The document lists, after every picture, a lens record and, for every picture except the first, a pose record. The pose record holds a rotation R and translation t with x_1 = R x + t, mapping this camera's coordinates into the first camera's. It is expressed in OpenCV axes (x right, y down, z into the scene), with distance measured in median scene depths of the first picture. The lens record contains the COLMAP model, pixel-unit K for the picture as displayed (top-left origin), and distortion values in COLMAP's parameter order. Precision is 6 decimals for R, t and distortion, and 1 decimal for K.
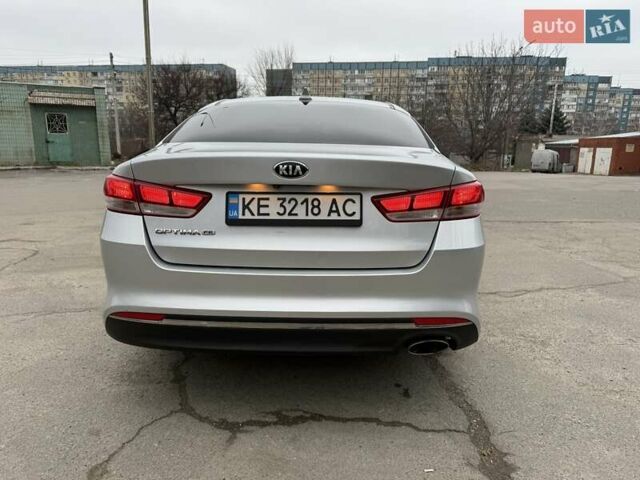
lens RADIAL K [[454.1, 0, 325.2], [0, 454.1, 237.7], [0, 0, 1]] dist [0.025079, -0.031396]
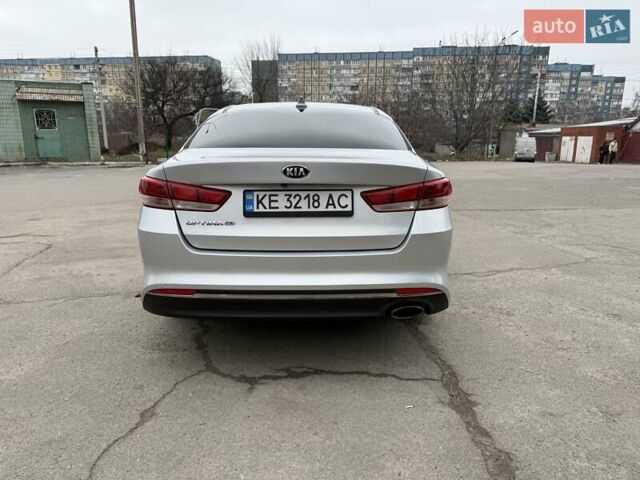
lens RADIAL K [[454.1, 0, 324.8], [0, 454.1, 236.2], [0, 0, 1]] dist [0.025079, -0.031396]
pose [[0.999550, -0.017628, 0.024284, -0.021571], [0.017235, 0.999719, 0.016266, 0.006543], [-0.024564, -0.015840, 0.999573, -0.185590]]
